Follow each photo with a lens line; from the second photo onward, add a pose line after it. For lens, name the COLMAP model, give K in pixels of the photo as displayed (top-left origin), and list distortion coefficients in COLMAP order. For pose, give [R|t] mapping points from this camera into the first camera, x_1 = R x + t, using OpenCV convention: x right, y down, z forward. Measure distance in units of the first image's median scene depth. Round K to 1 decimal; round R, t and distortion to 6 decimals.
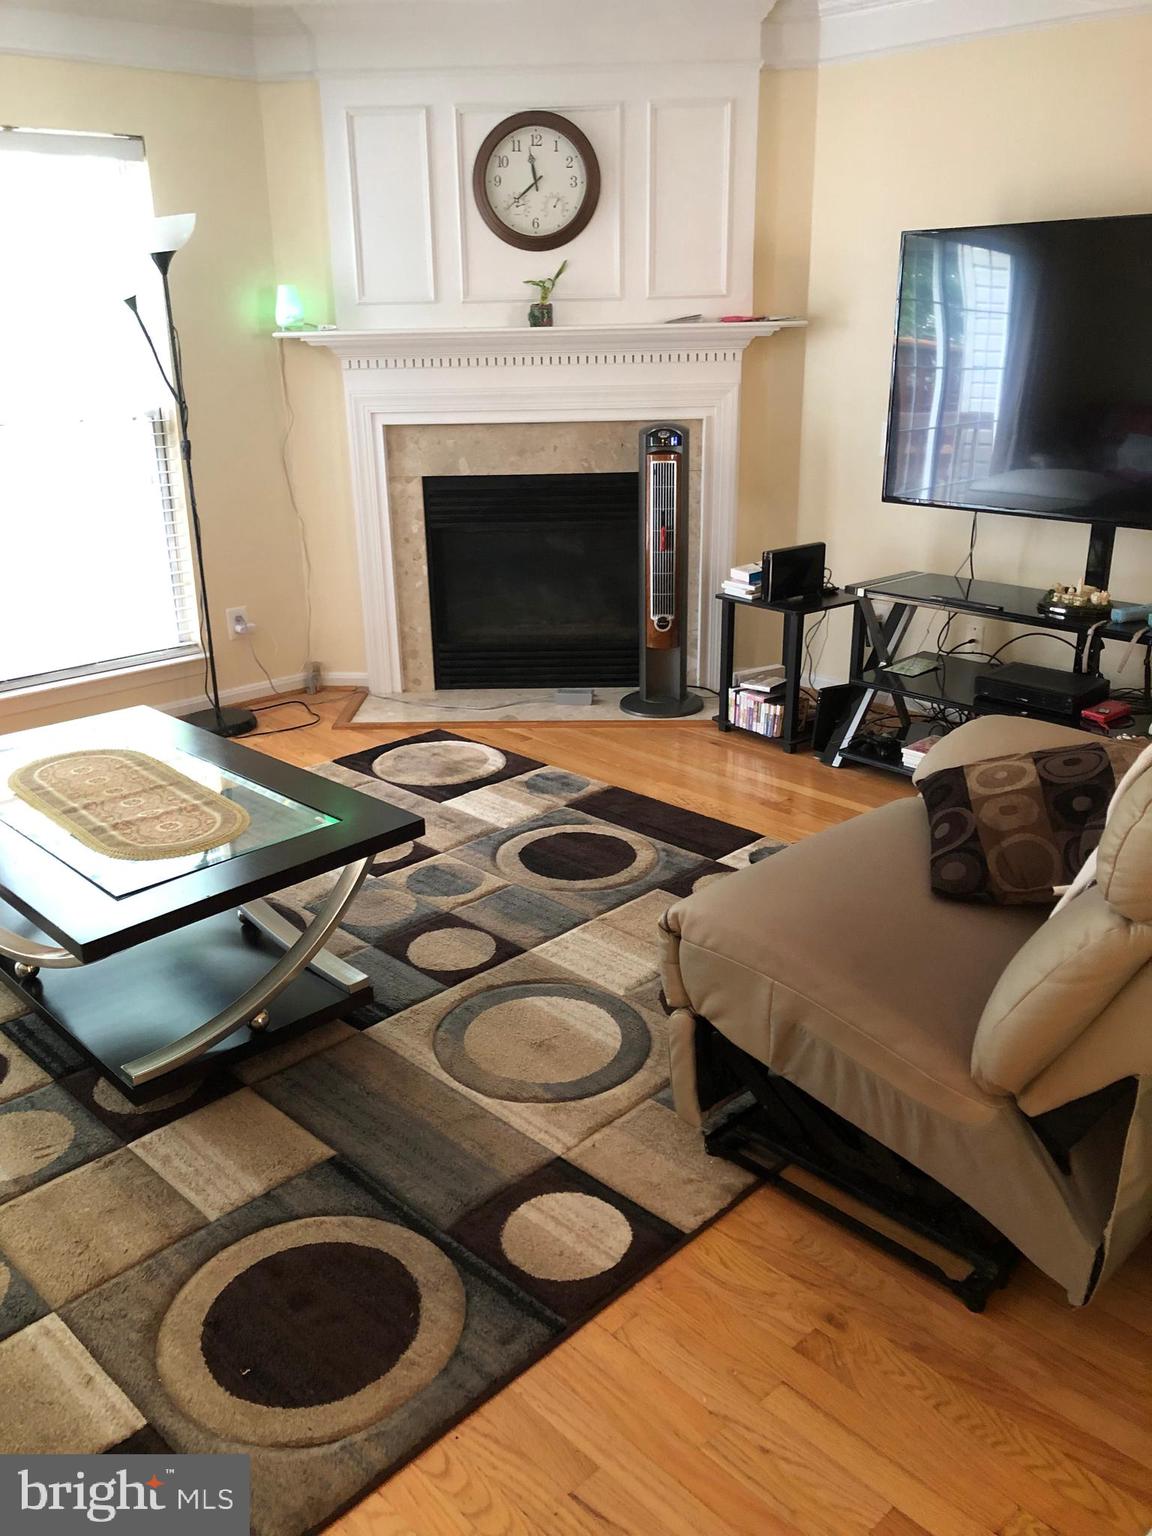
lens RADIAL K [[1244.8, 0, 580.5], [0, 1244.8, 766.9], [0, 0, 1]] dist [0.063727, -0.103077]
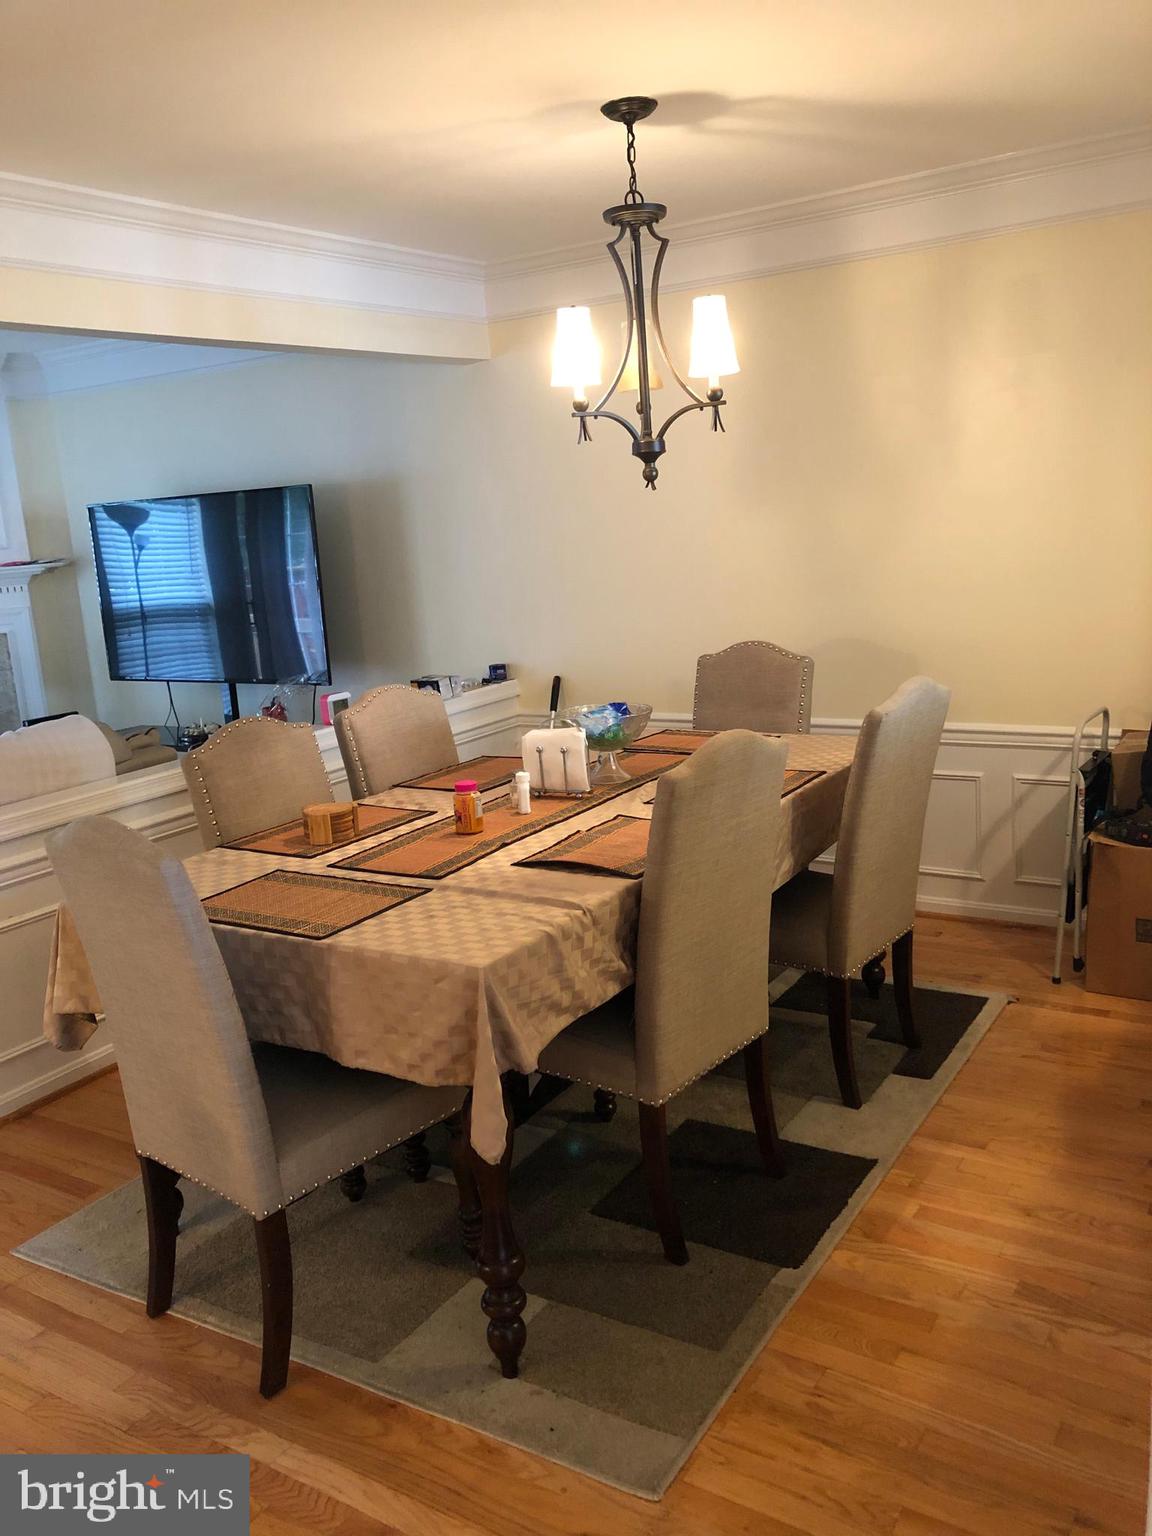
lens RADIAL K [[1244.8, 0, 580.5], [0, 1244.8, 766.9], [0, 0, 1]] dist [0.063727, -0.103077]
pose [[0.974209, -0.105189, 0.199629, 0.473242], [0.133296, 0.982111, -0.133002, 0.153219], [-0.182068, 0.156182, 0.970803, -0.494385]]
